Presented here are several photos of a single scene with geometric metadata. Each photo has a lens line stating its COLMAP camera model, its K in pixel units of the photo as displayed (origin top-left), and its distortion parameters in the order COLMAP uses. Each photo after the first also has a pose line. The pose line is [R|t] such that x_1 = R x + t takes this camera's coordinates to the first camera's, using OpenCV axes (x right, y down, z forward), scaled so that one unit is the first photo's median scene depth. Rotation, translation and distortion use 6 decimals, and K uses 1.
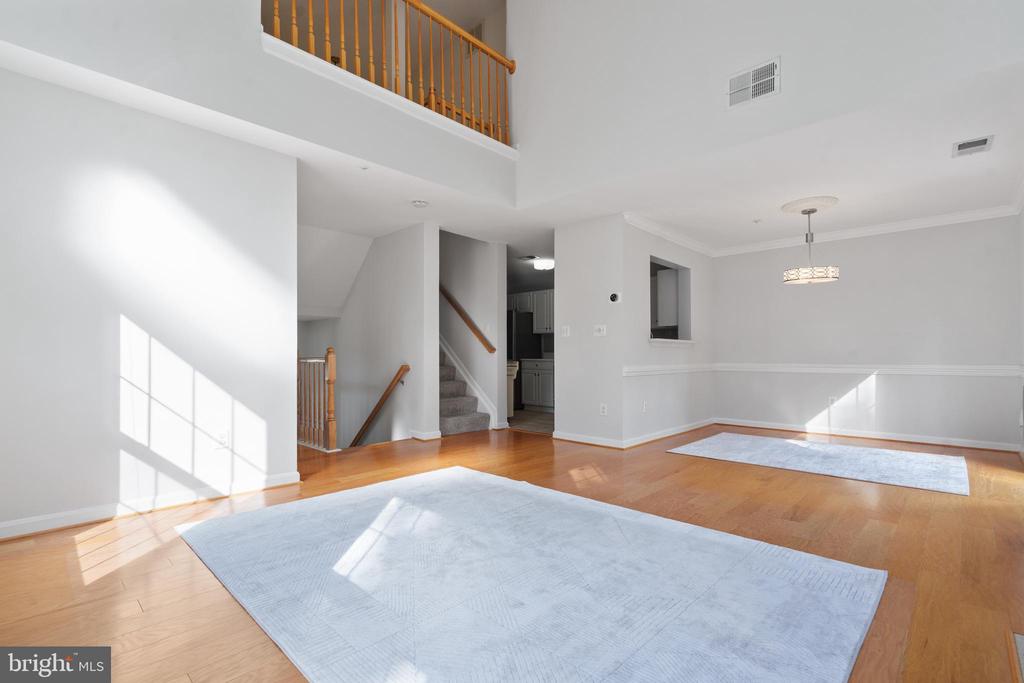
lens RADIAL K [[470.2, 0, 508.5], [0, 470.2, 357.2], [0, 0, 1]] dist [0.003729, 0.001678]
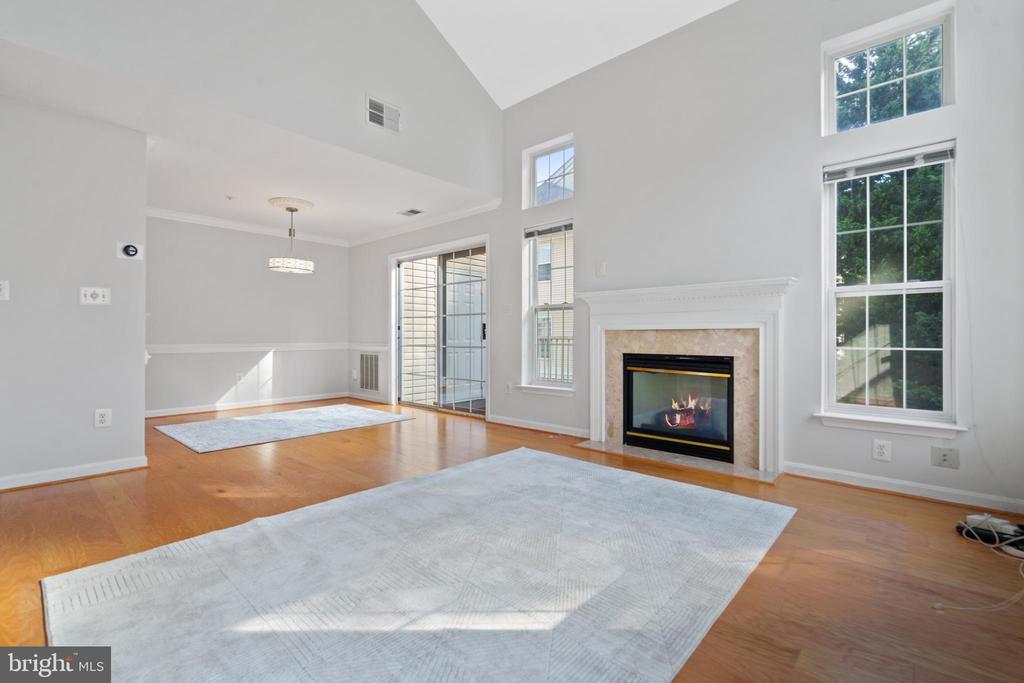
lens RADIAL K [[470.2, 0, 507.3], [0, 470.2, 326.1], [0, 0, 1]] dist [0.003729, 0.001678]
pose [[-0.026247, 0.022526, 0.999402, -0.519106], [0.005000, 0.999737, -0.022402, 0.001942], [-0.999643, 0.004409, -0.026353, 0.511889]]
